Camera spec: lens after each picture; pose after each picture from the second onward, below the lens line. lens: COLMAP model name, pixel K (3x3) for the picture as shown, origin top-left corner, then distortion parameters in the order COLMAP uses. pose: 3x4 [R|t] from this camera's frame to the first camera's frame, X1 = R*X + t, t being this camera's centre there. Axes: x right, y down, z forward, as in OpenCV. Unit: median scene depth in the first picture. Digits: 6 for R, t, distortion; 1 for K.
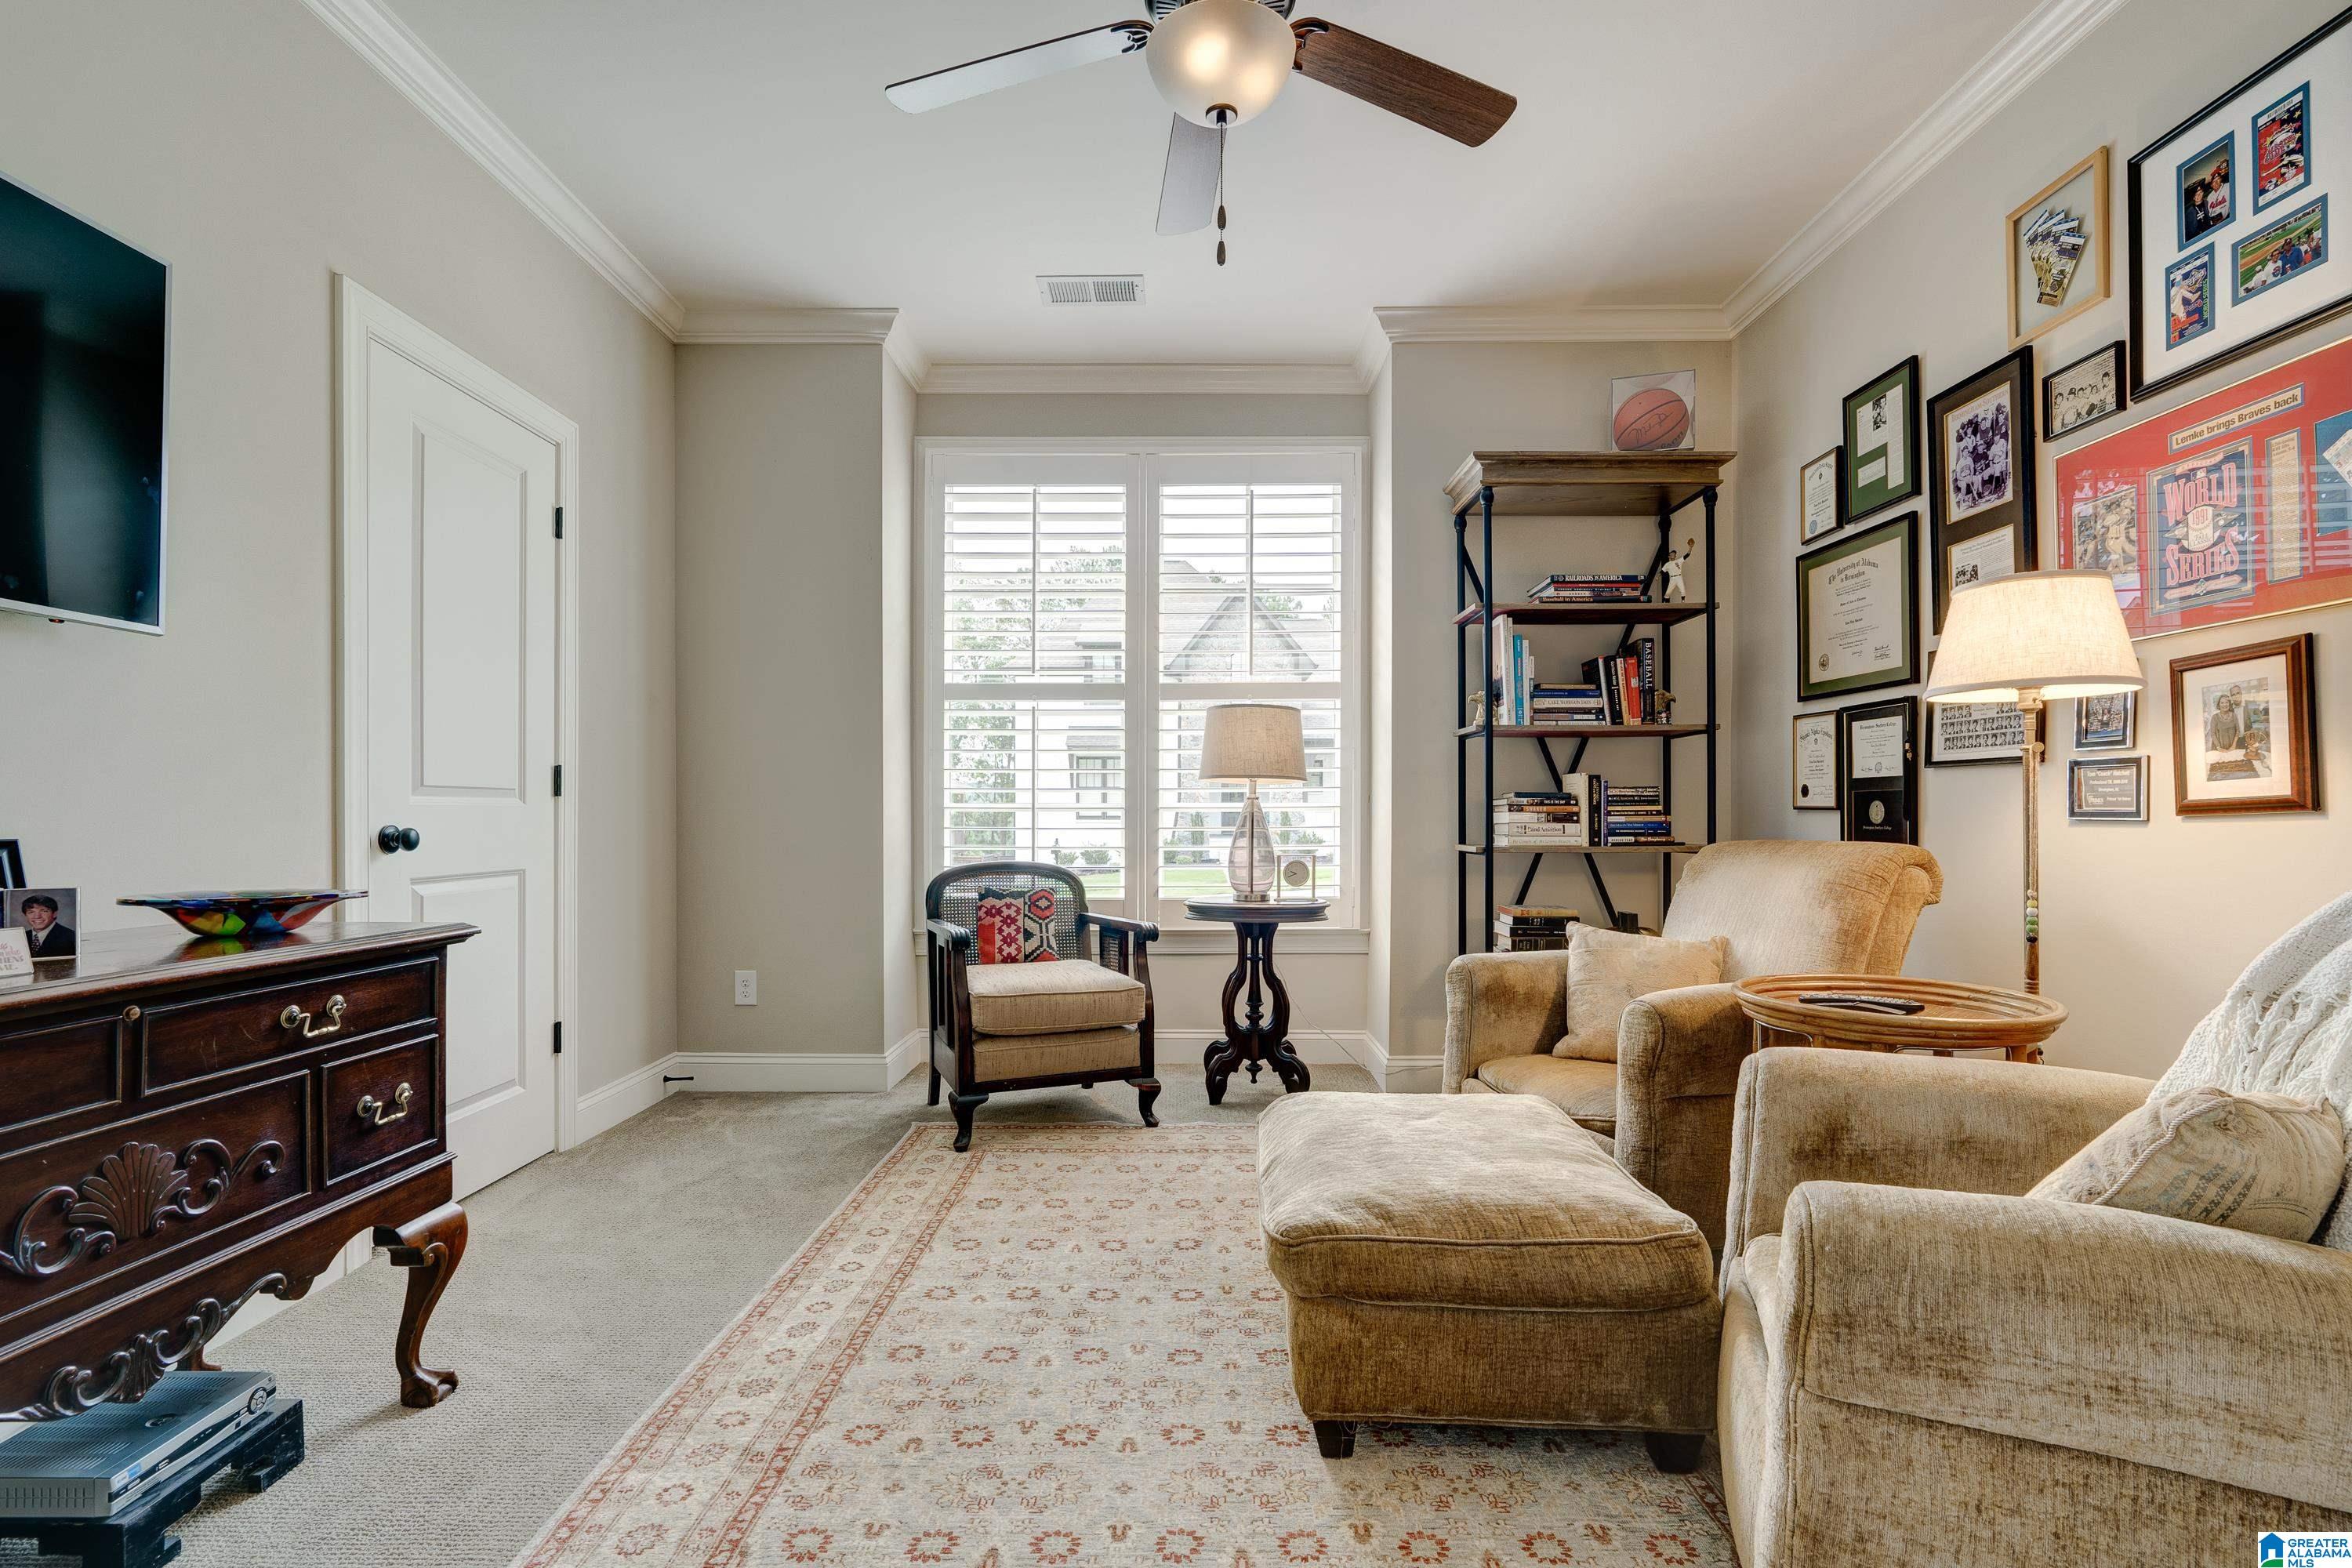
lens RADIAL K [[1082.3, 0, 1172.6], [0, 1082.3, 792.8], [0, 0, 1]] dist [0.002795, 0.000267]
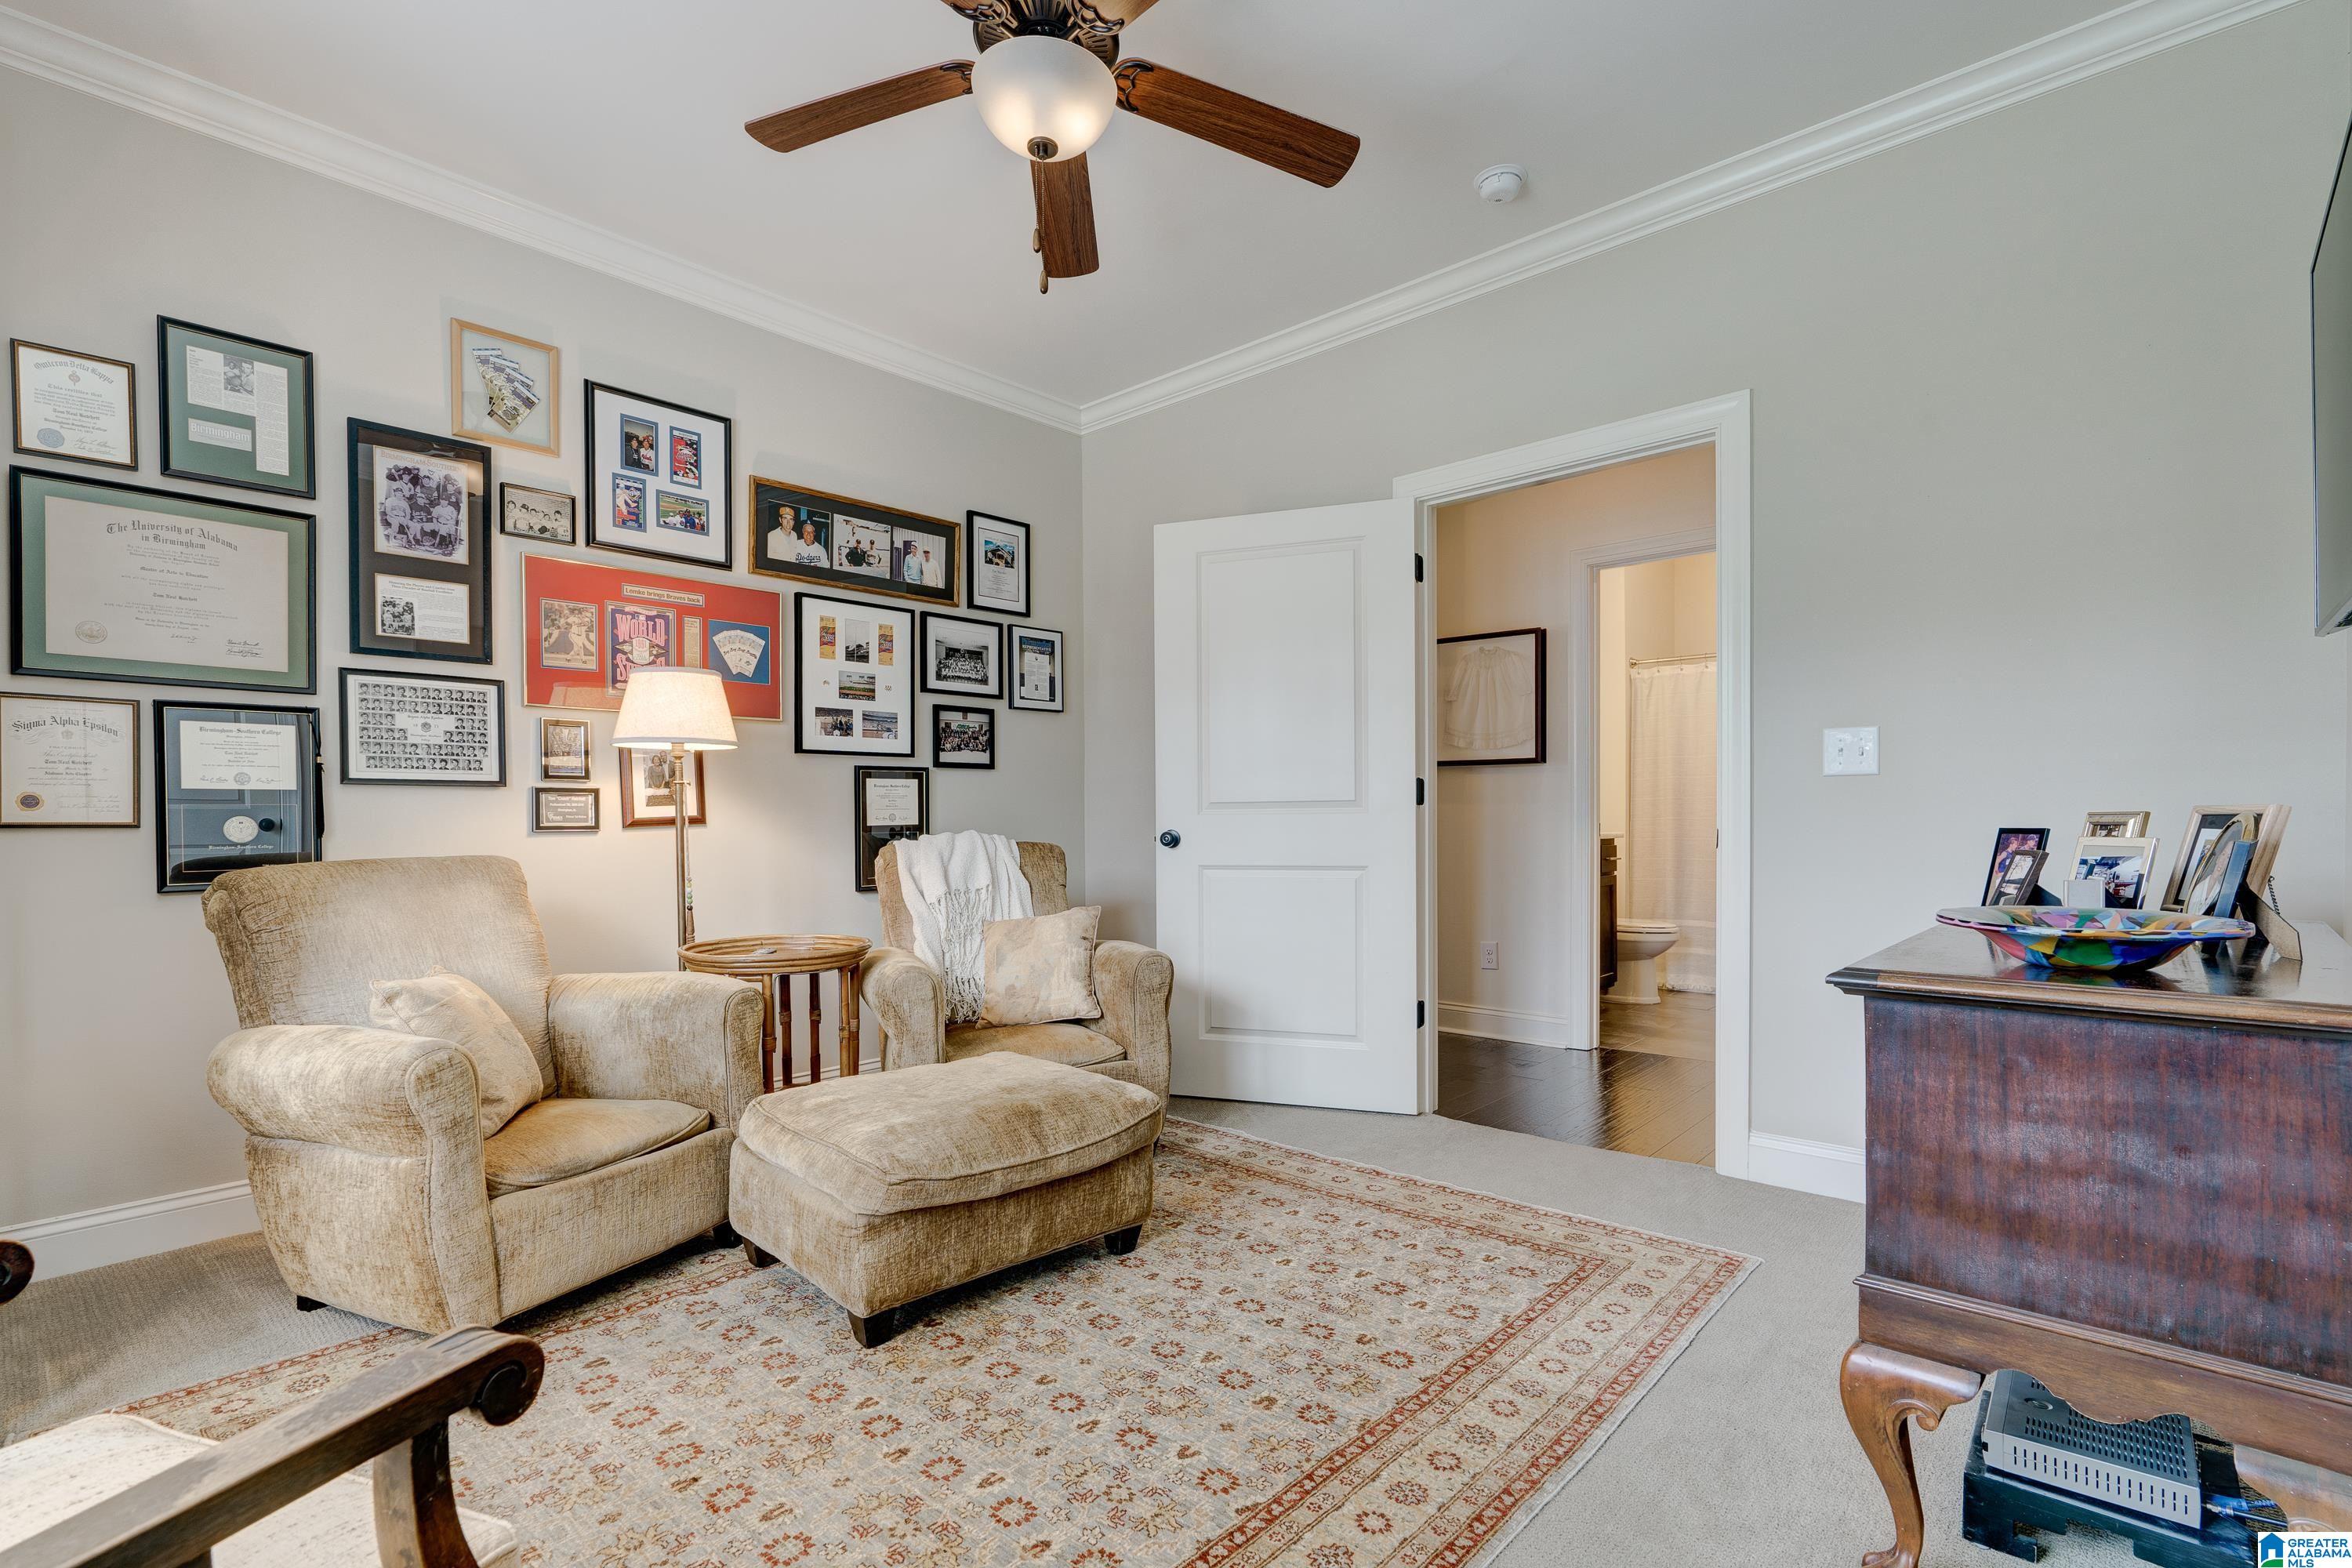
lens RADIAL K [[1082.3, 0, 1164.6], [0, 1082.3, 826.7], [0, 0, 1]] dist [0.002795, 0.000267]
pose [[-0.742307, 0.000240, 0.670059, -0.656153], [-0.004425, 0.999976, -0.005261, 0.022564], [-0.670045, -0.006870, -0.742289, 1.519770]]
